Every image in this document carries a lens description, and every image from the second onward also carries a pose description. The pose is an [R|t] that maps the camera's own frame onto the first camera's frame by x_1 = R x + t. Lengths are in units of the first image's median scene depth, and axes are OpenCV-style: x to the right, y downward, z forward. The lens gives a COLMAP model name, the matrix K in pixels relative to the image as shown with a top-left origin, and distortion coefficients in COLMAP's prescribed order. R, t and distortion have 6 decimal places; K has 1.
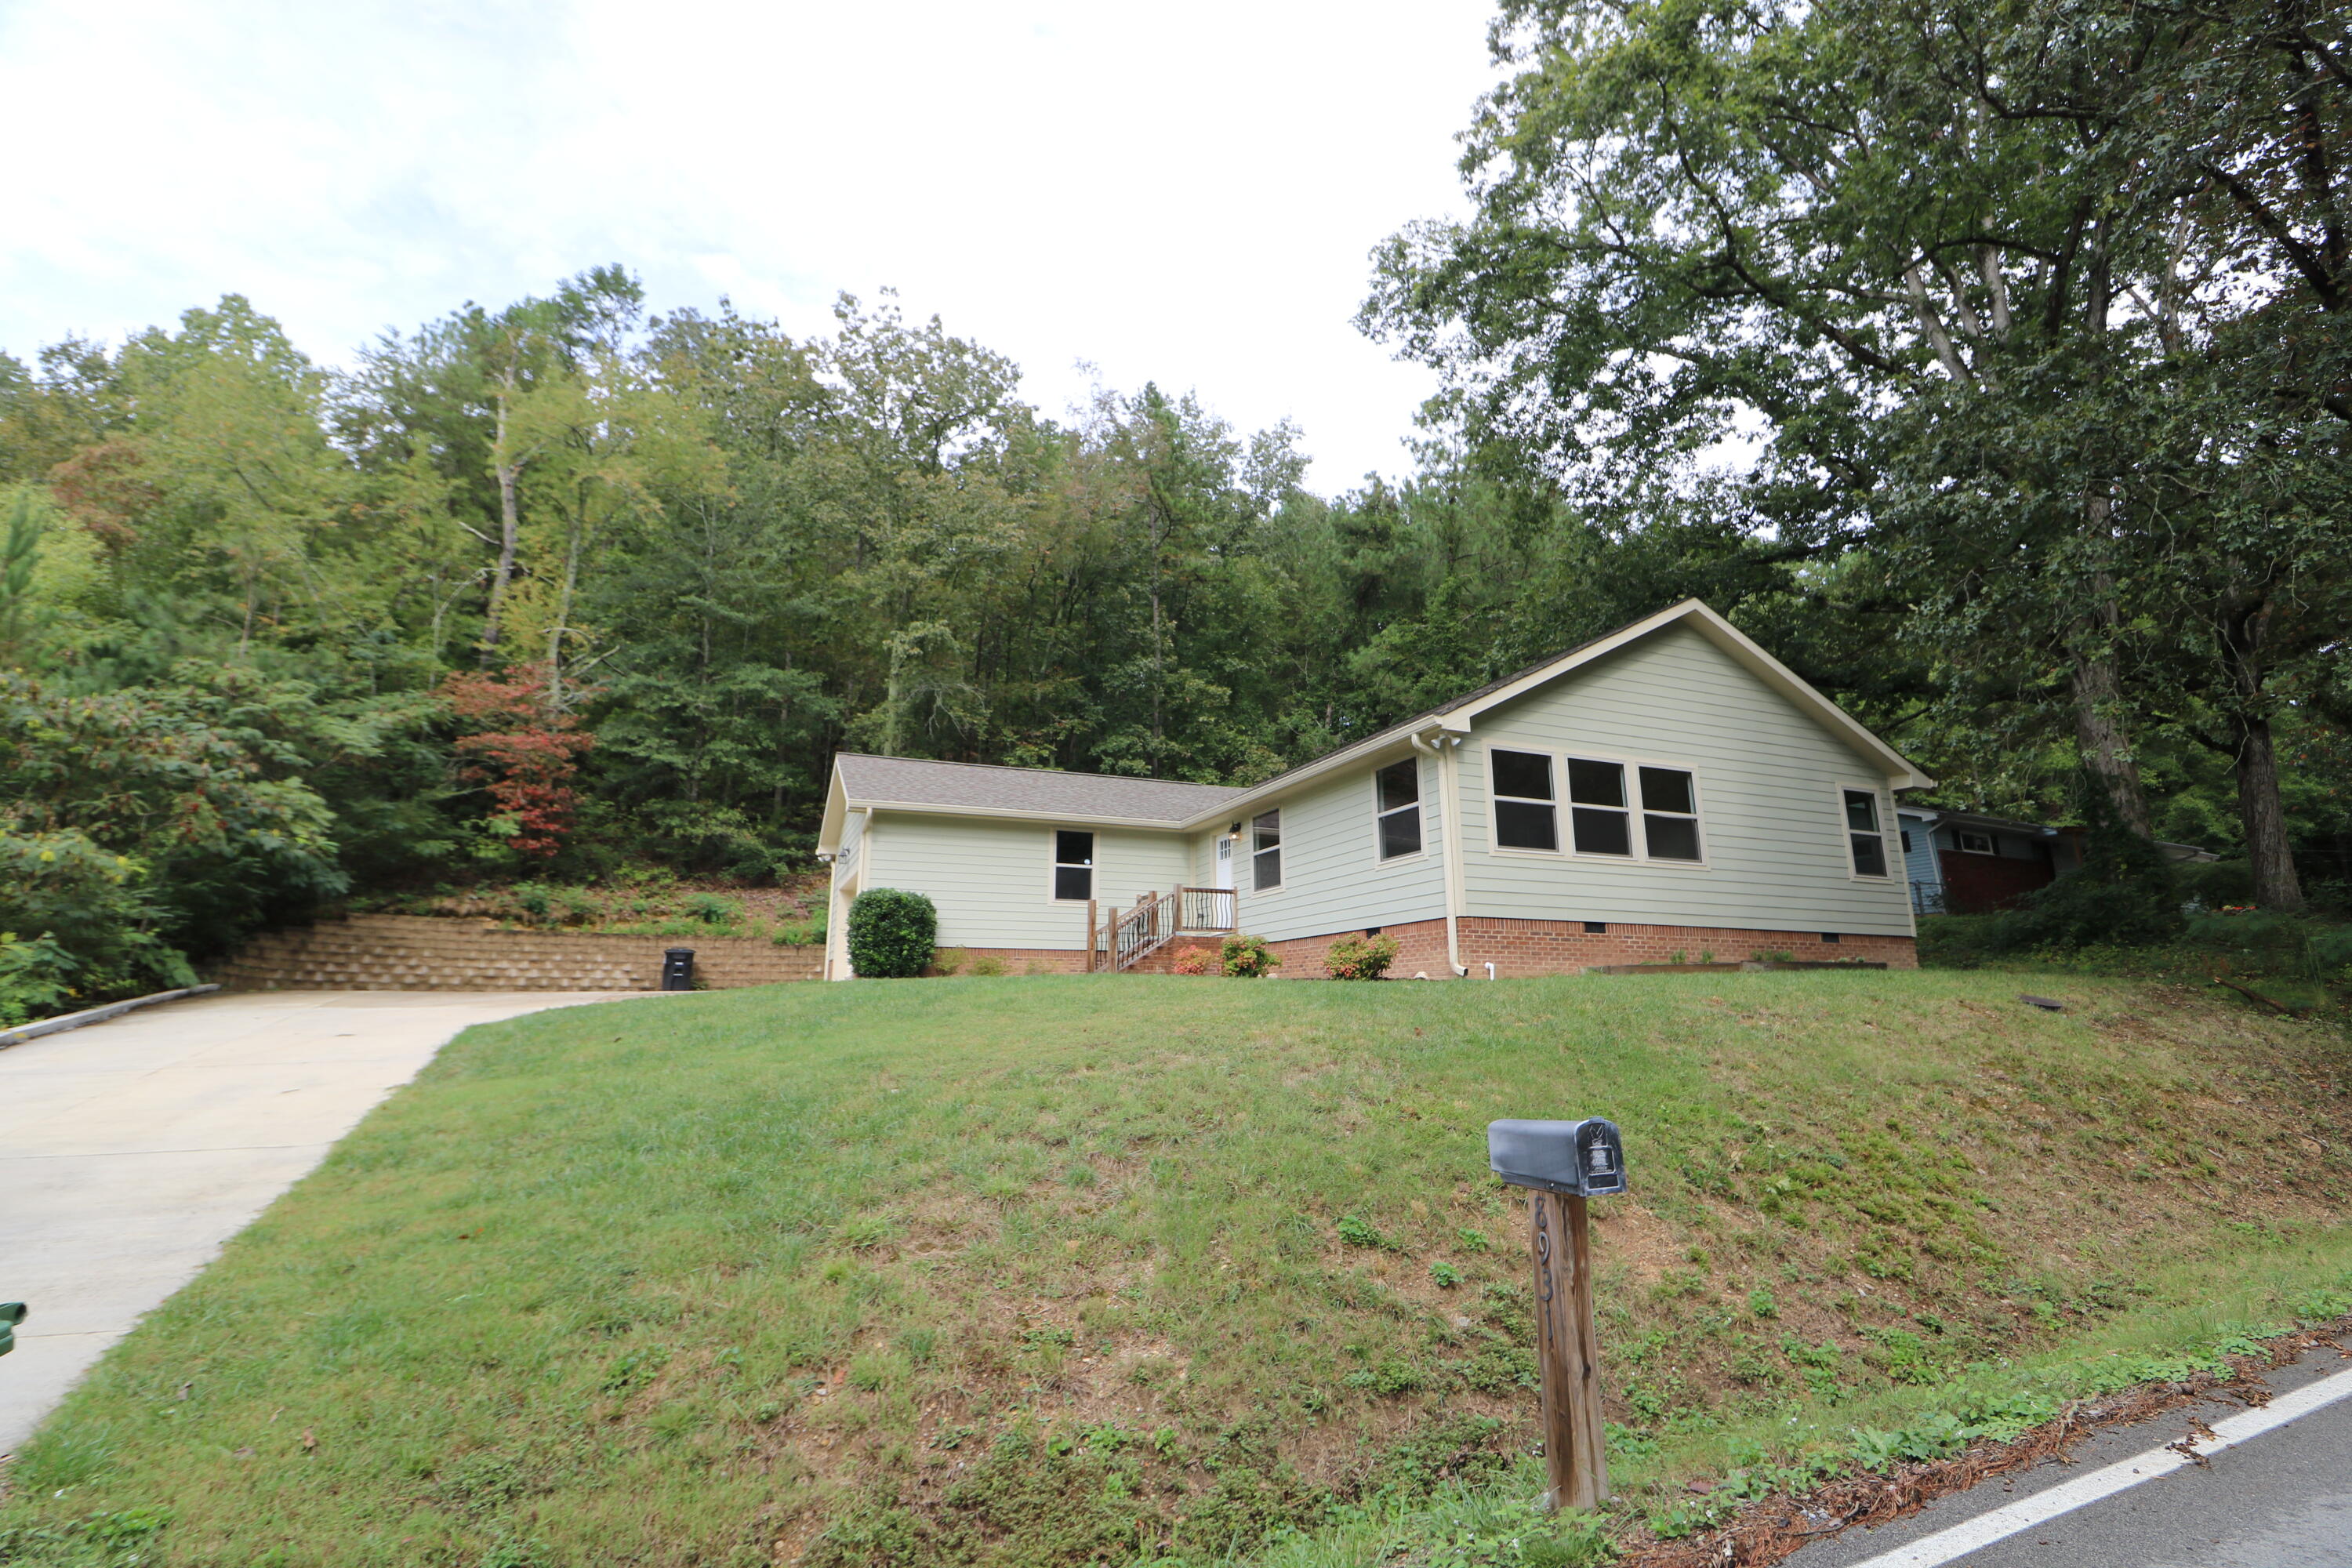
lens RADIAL K [[1104.2, 0, 1172.7], [0, 1104.2, 747.4], [0, 0, 1]] dist [-0.003070, -0.000211]
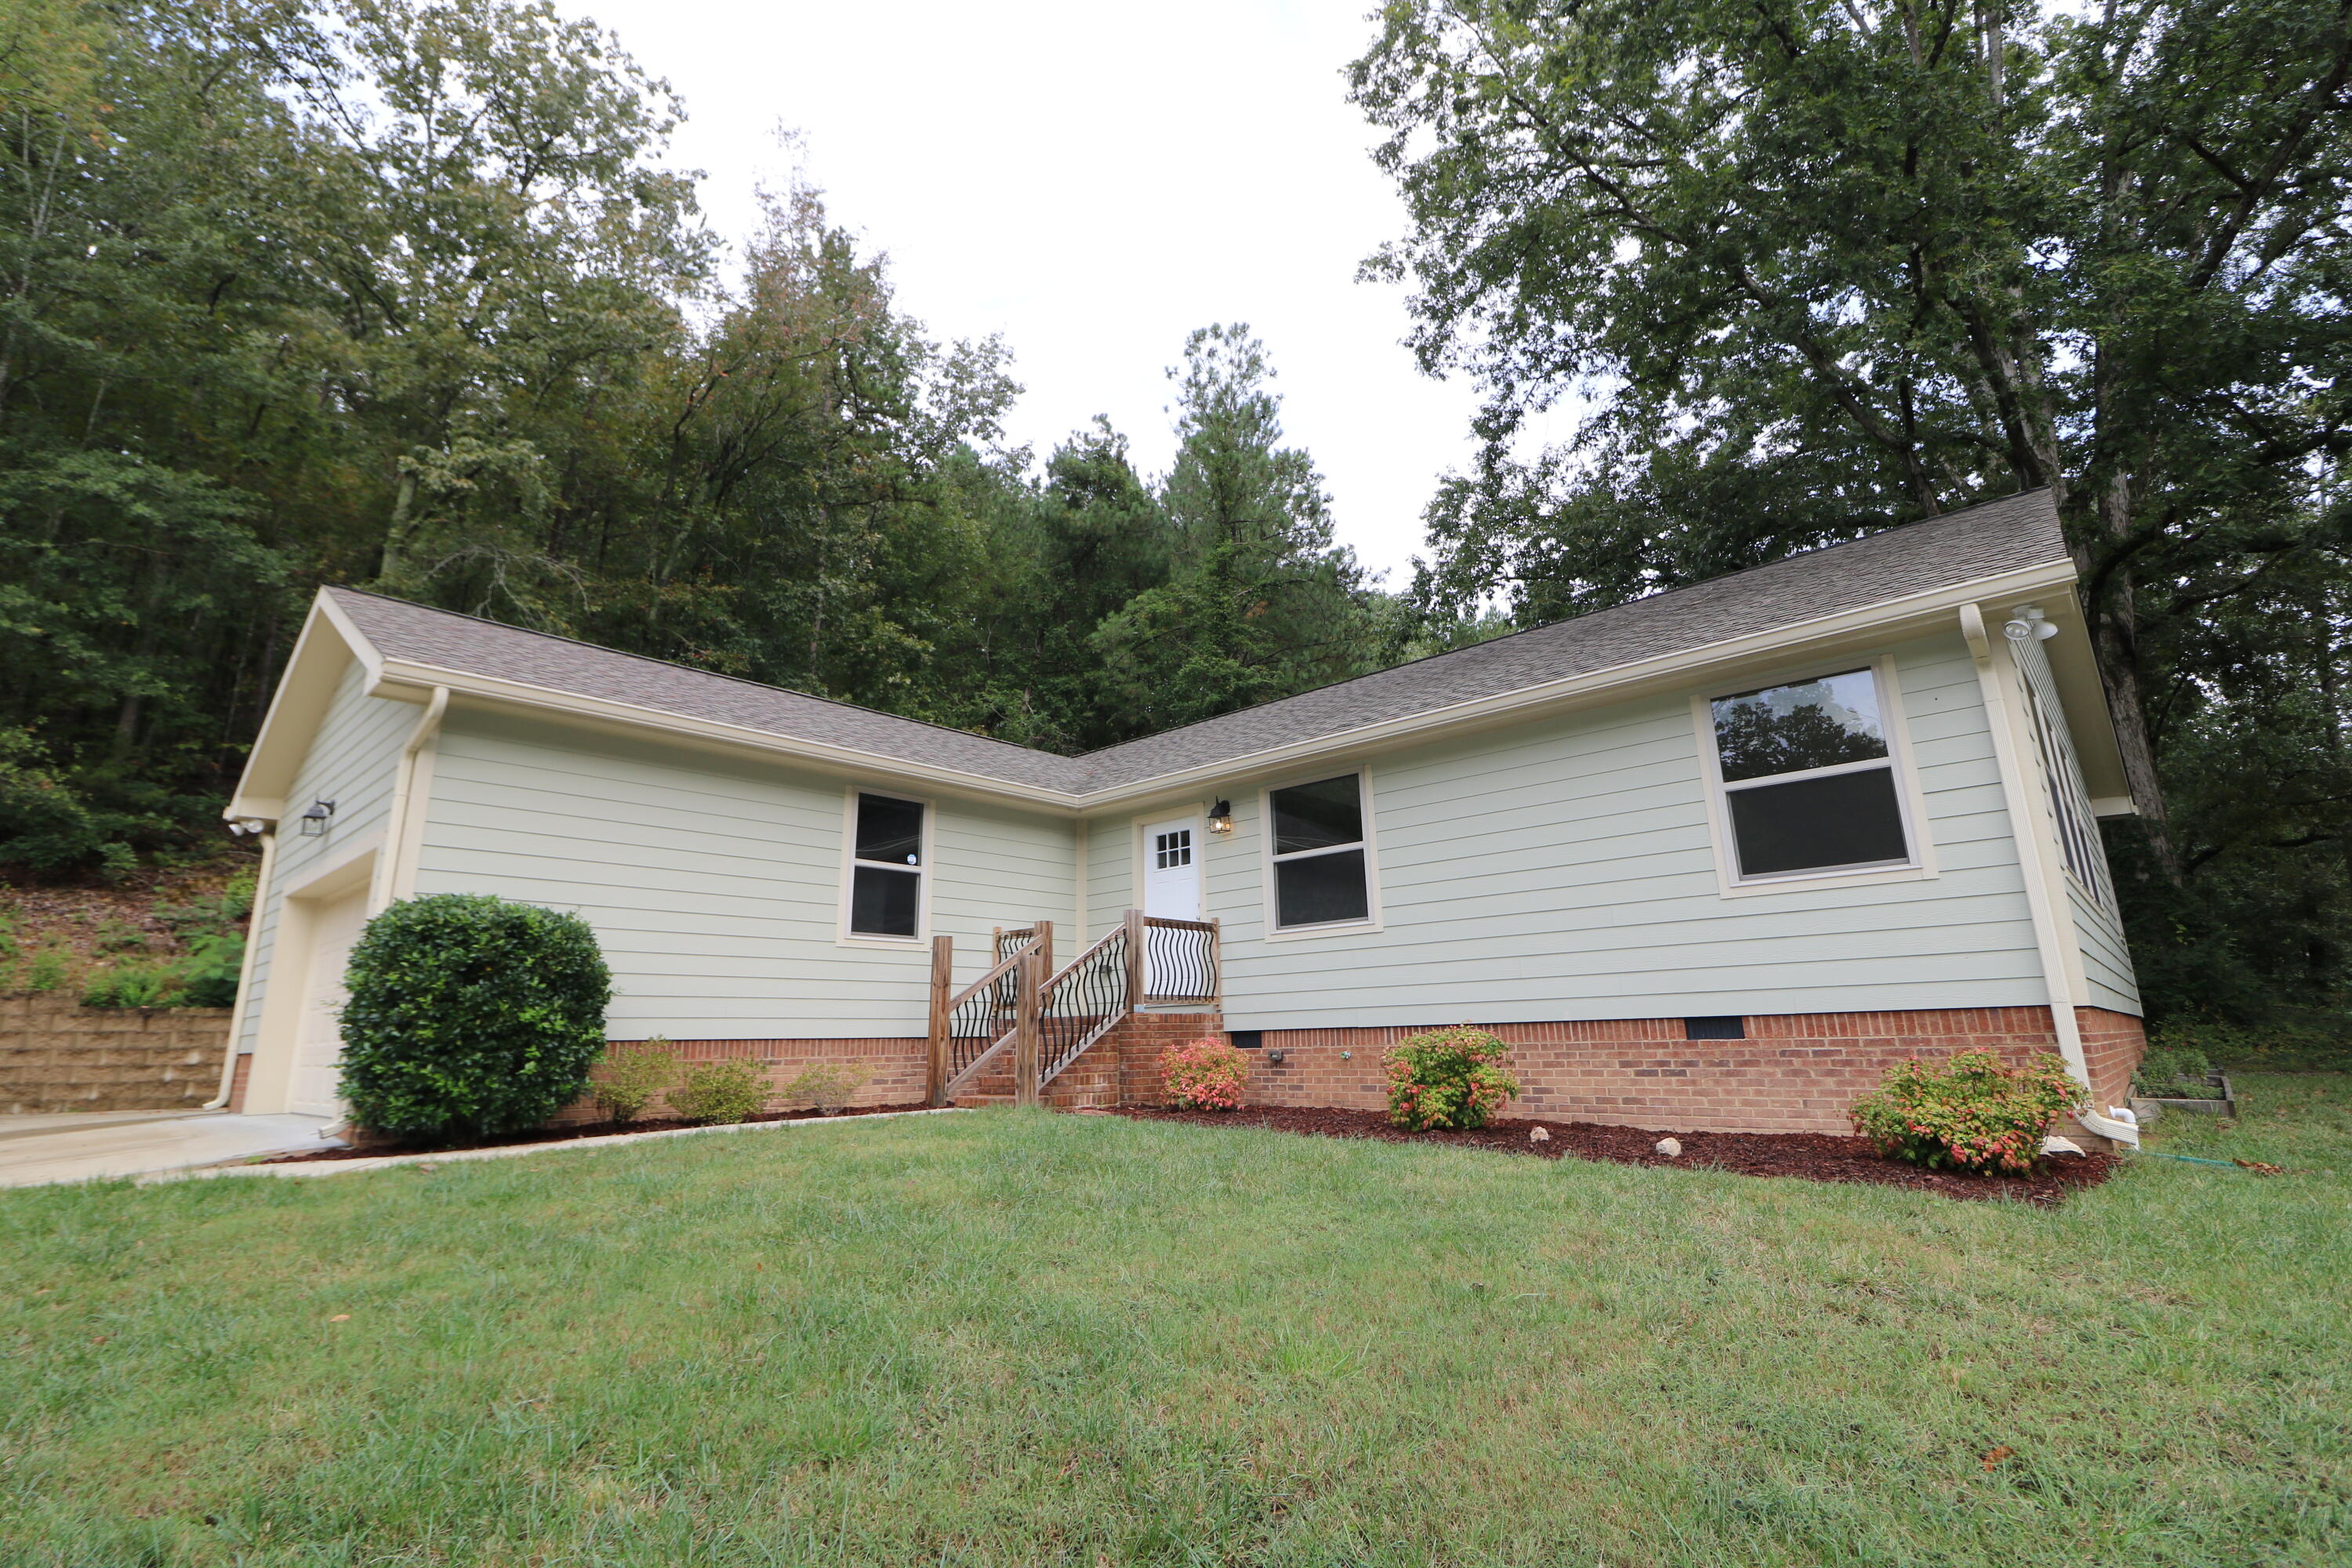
lens RADIAL K [[1106.2, 0, 1175.4], [0, 1106.2, 739.5], [0, 0, 1]] dist [-0.000420, -0.009979]
pose [[0.907888, 0.095784, 0.408123, -0.147299], [-0.081181, 0.995289, -0.052999, 0.054060], [-0.411277, 0.014985, 0.911387, 0.400907]]
